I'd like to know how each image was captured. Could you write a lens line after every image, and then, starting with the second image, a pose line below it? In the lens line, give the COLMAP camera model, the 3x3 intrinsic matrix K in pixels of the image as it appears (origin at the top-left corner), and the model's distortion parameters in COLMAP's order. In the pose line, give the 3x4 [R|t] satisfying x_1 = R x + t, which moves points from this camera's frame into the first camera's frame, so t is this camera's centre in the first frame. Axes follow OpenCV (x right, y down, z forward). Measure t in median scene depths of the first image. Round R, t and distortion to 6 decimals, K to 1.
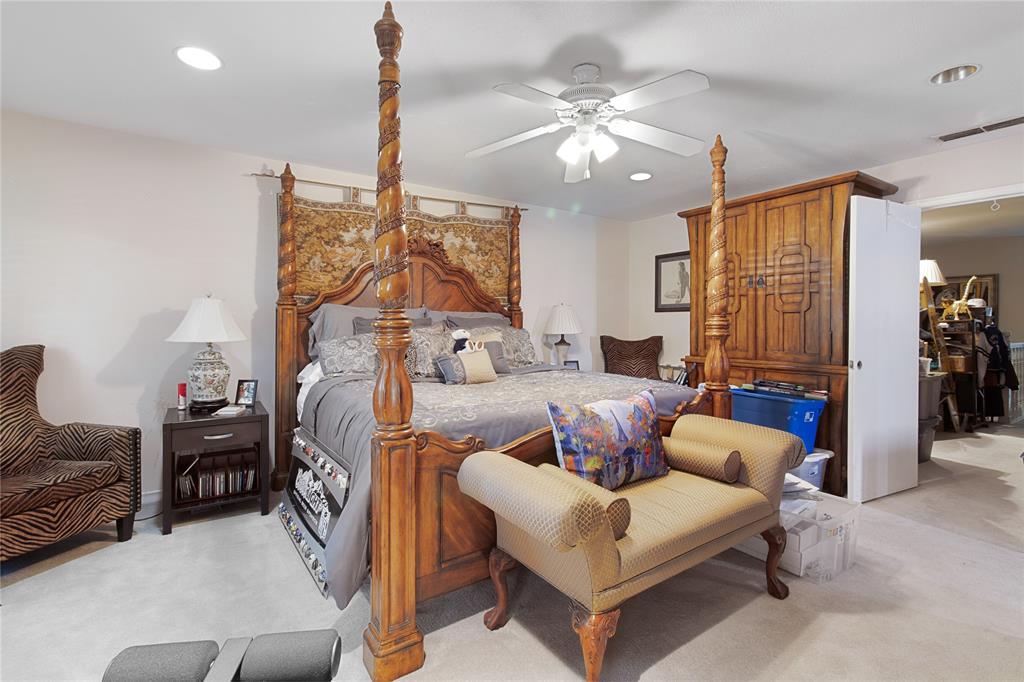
lens RADIAL K [[483.5, 0, 512.4], [0, 483.5, 331.2], [0, 0, 1]] dist [-0.000217, -0.000029]
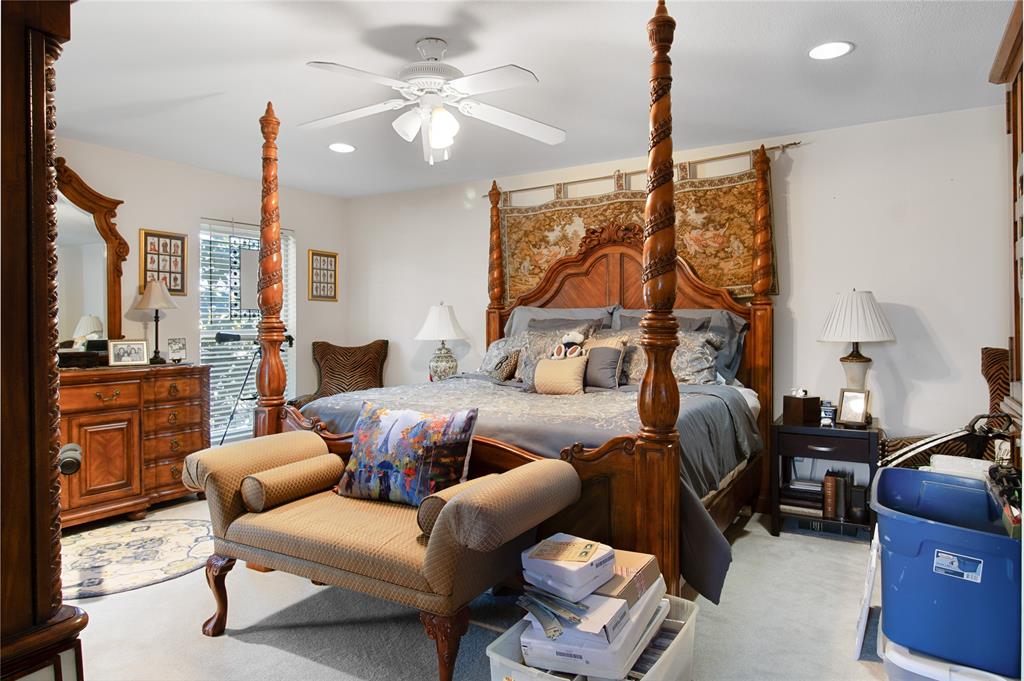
lens RADIAL K [[640.5, 0, 513.7], [0, 640.5, 336.8], [0, 0, 1]] dist [-0.001942, 0.000394]
pose [[0.406750, 0.013638, -0.913438, 0.822121], [-0.009072, 0.999900, 0.010889, -0.006178], [0.913495, 0.003857, 0.406833, 0.412285]]
